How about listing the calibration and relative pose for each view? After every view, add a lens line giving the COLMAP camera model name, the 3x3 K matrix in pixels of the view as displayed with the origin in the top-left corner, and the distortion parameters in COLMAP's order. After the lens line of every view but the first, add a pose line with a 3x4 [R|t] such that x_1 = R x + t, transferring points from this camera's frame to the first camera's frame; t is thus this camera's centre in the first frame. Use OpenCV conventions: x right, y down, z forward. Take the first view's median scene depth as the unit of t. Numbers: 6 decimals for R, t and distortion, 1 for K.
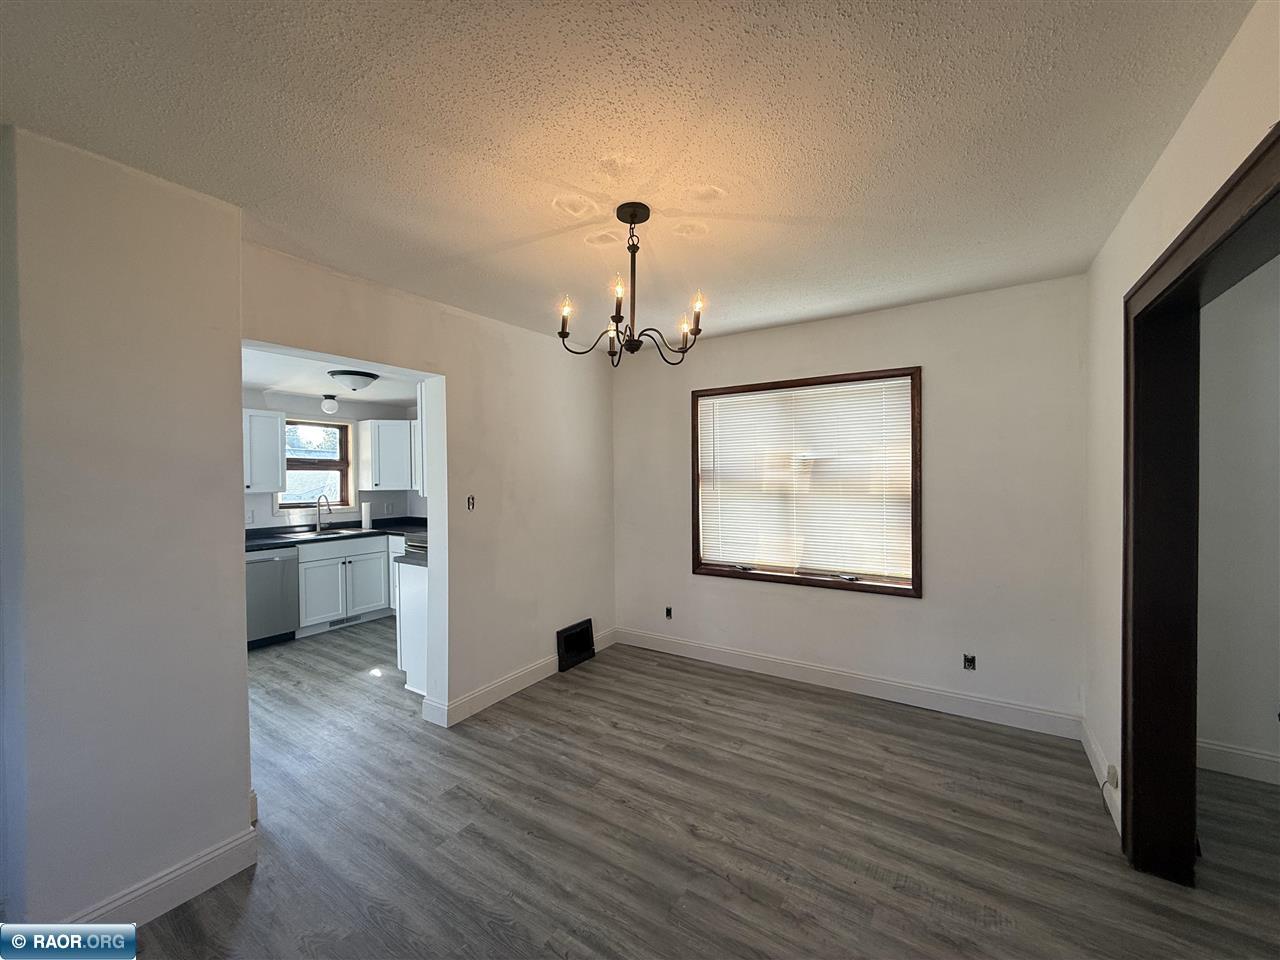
lens RADIAL K [[509.5, 0, 638.2], [0, 509.5, 481.5], [0, 0, 1]] dist [-0.000137, -0.000103]
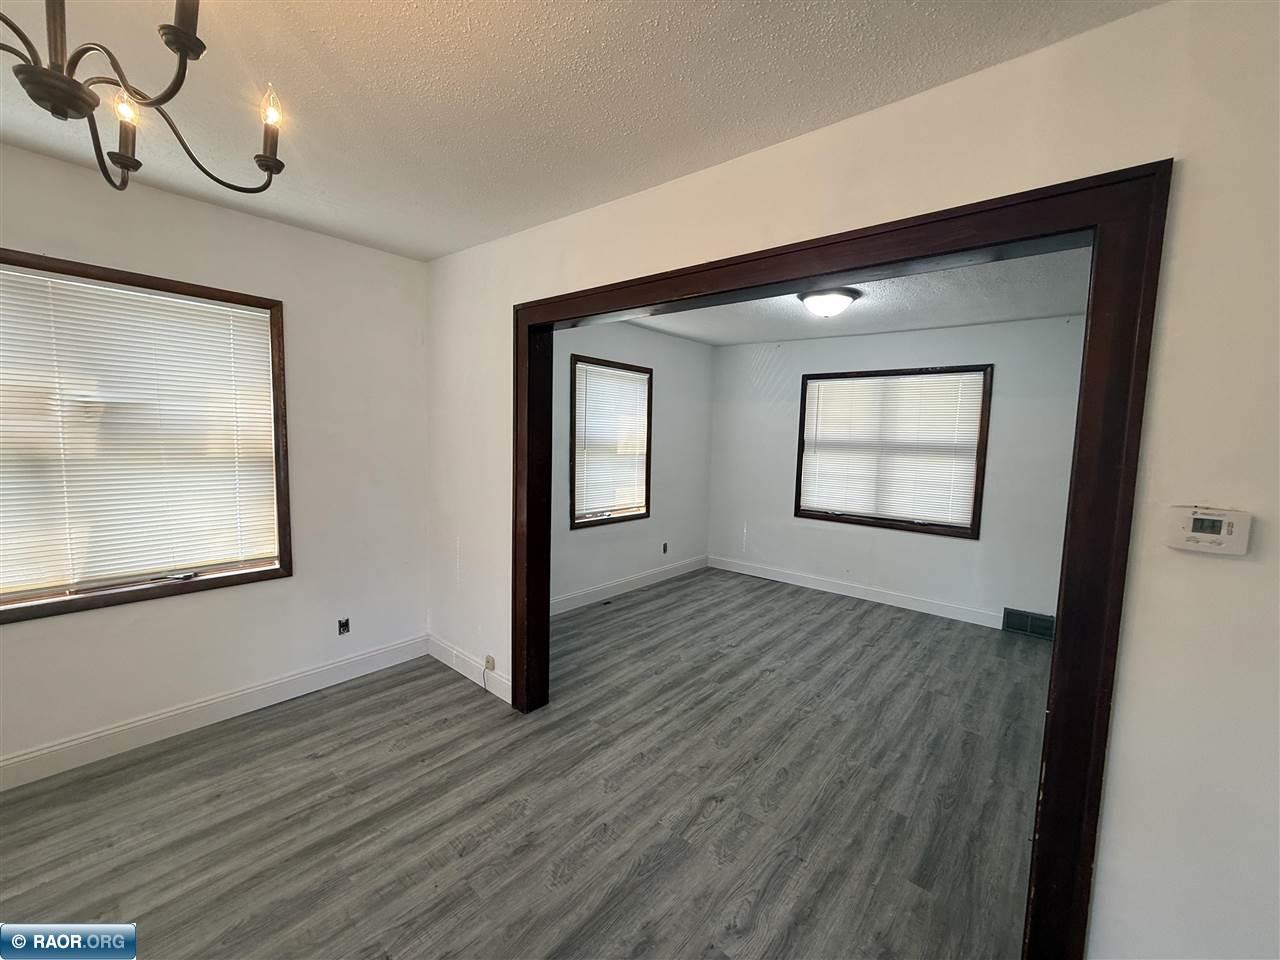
lens RADIAL K [[509.5, 0, 637.9], [0, 509.5, 481.6], [0, 0, 1]] dist [-0.000137, -0.000103]
pose [[0.114829, -0.078022, 0.990317, -0.232151], [-0.020031, 0.996526, 0.080834, -0.012882], [-0.993183, -0.029119, 0.112867, 0.335537]]
